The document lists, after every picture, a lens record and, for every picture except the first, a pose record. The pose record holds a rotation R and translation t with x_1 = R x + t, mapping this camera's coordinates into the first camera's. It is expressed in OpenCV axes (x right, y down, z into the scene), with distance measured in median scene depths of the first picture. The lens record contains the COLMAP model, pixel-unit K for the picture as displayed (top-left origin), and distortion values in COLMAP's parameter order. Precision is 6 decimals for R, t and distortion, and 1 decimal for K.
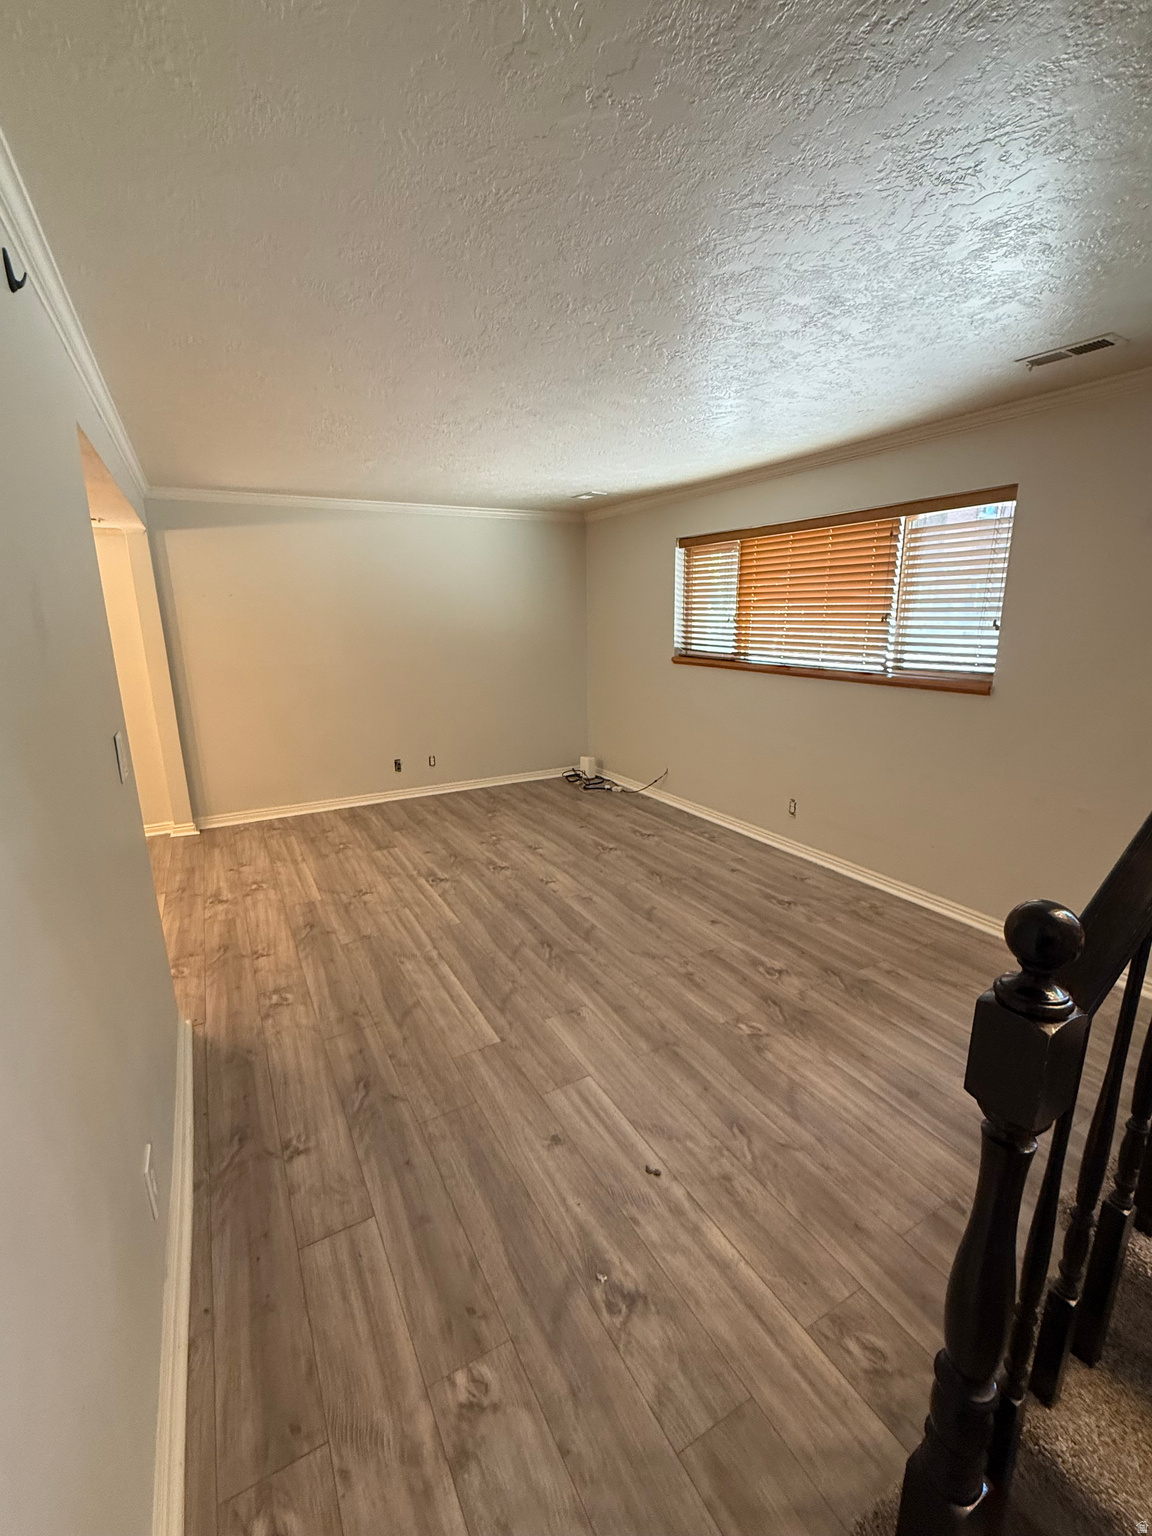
lens RADIAL K [[668.1, 0, 569.7], [0, 668.1, 770.6], [0, 0, 1]] dist [-0.001632, 0.000426]
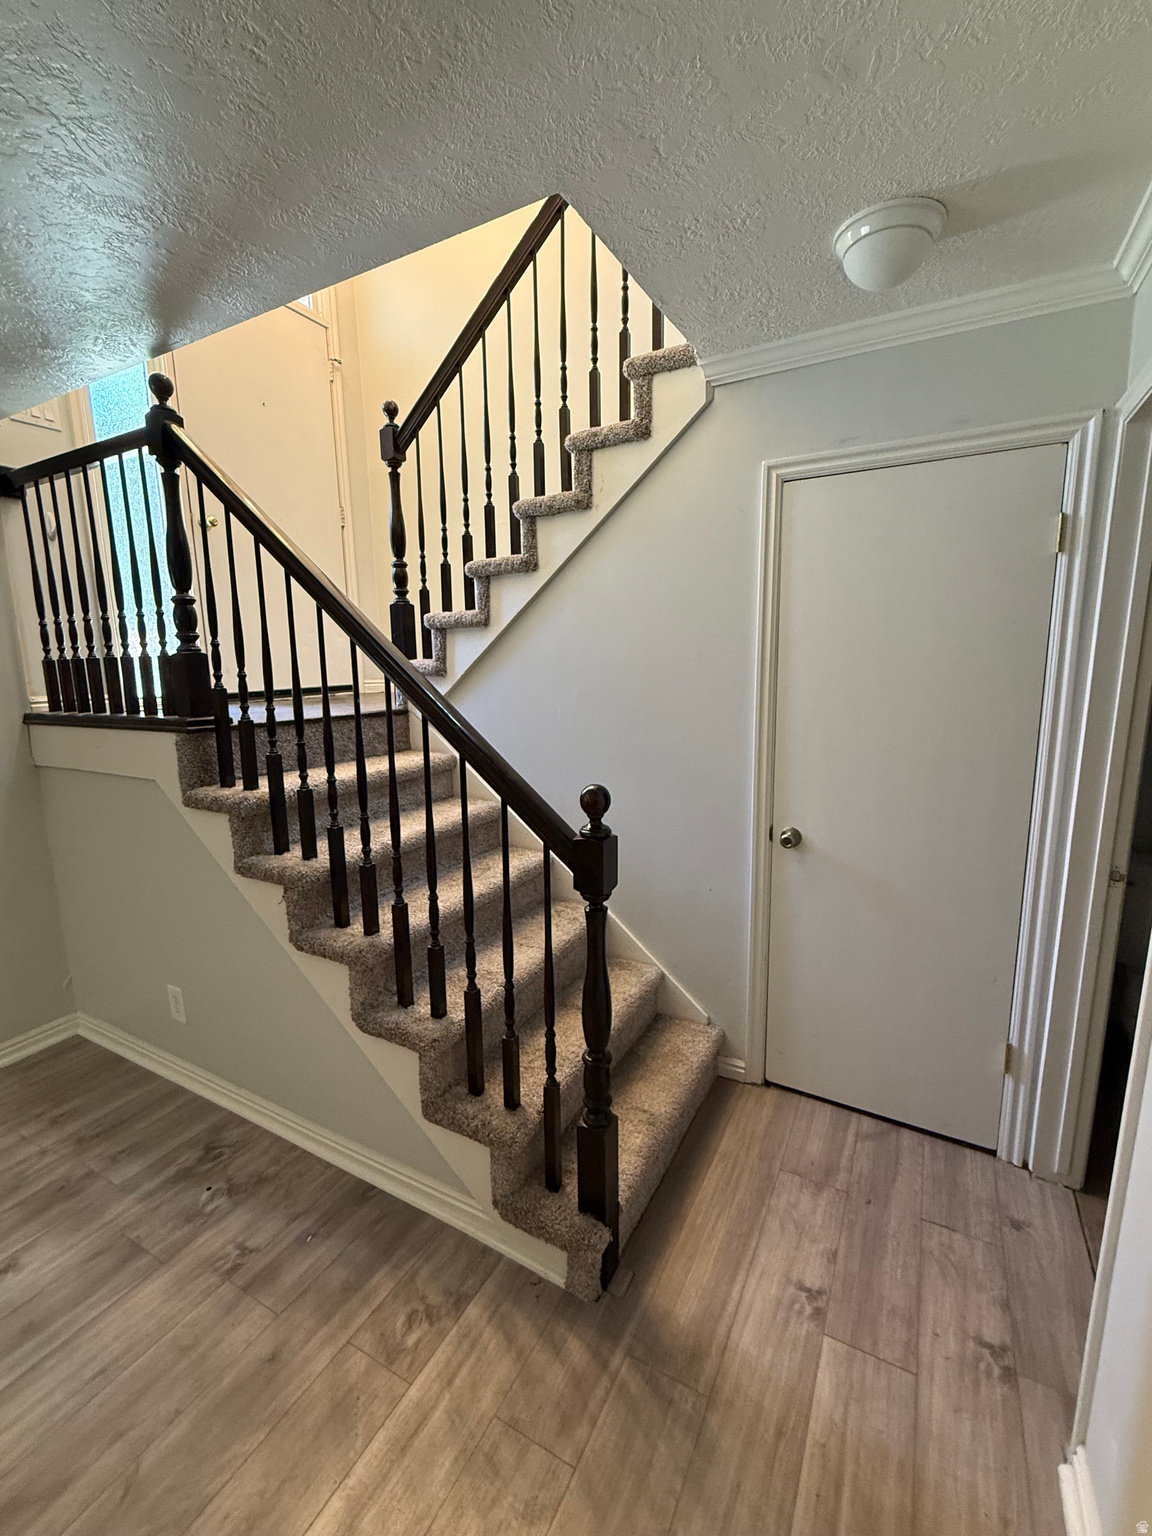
lens RADIAL K [[668.1, 0, 574.2], [0, 668.1, 770.6], [0, 0, 1]] dist [-0.001632, 0.000426]
pose [[-0.550480, -0.128083, 0.824965, -0.476198], [0.213674, 0.933632, 0.287533, -0.232091], [-0.807041, 0.334555, -0.486578, 1.000214]]
